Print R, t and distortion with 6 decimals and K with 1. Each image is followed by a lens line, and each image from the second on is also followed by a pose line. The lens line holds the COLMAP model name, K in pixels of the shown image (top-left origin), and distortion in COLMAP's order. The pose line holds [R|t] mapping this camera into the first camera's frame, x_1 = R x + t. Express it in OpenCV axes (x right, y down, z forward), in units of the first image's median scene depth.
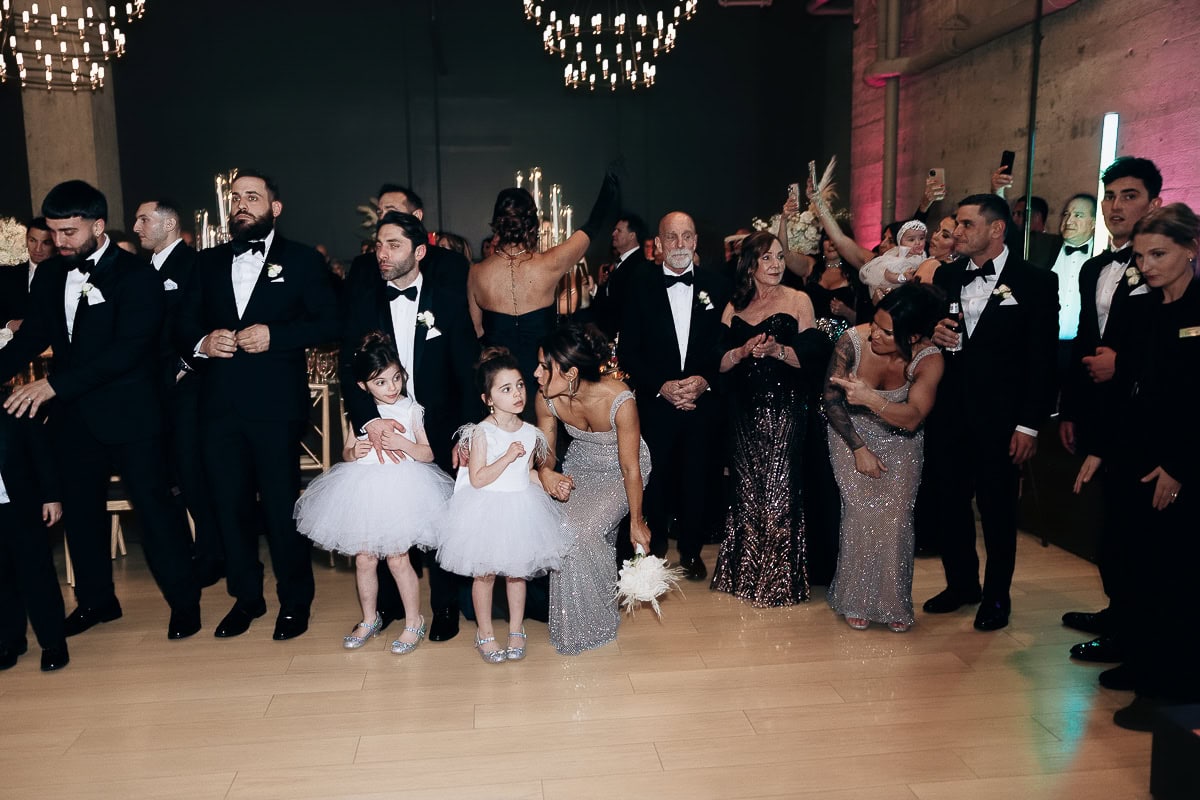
lens RADIAL K [[954.6, 0, 600.0], [0, 954.6, 400.0], [0, 0, 1]] dist [-0.007895, -0.000560]
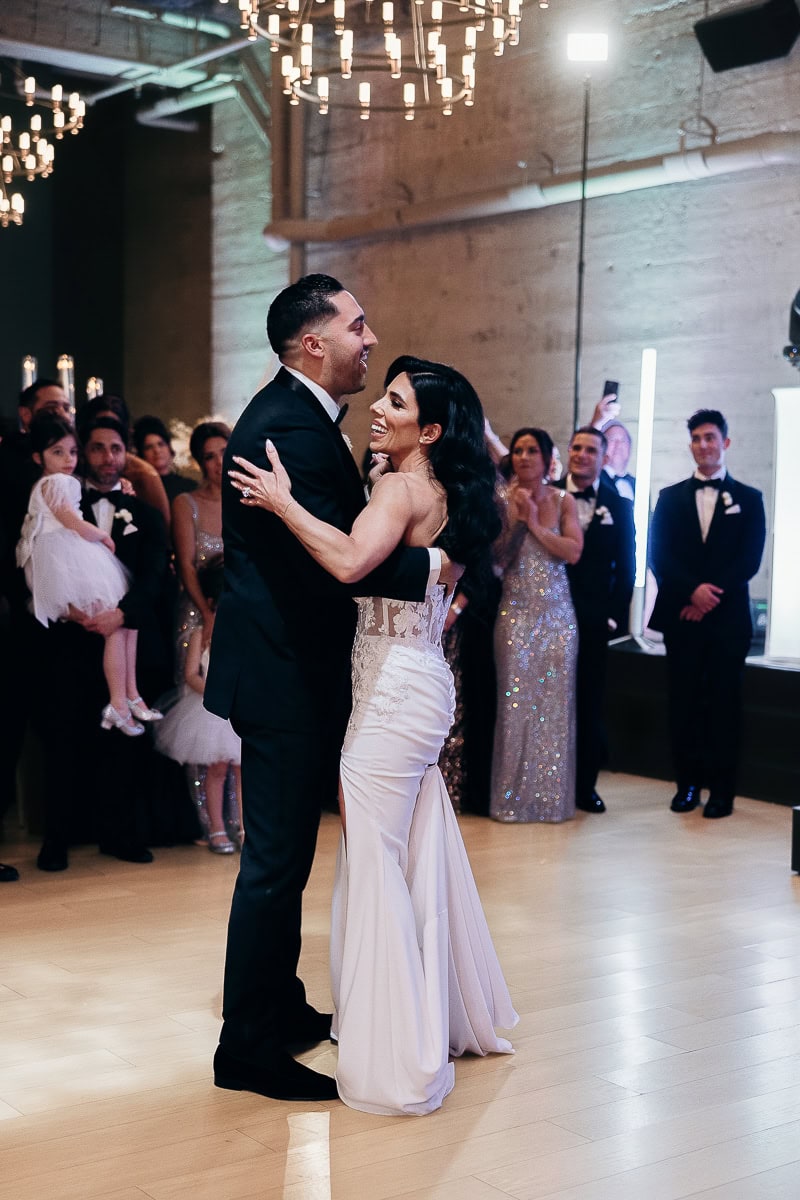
lens RADIAL K [[1591.0, 0, 400.0], [0, 1591.0, 600.0], [0, 0, 1]] dist [-0.088758, -0.010816]
pose [[0.910057, 0.015674, 0.414187, -0.369858], [0.013814, 0.997583, -0.068103, 0.074316], [-0.414253, 0.067699, 0.907641, -0.393250]]
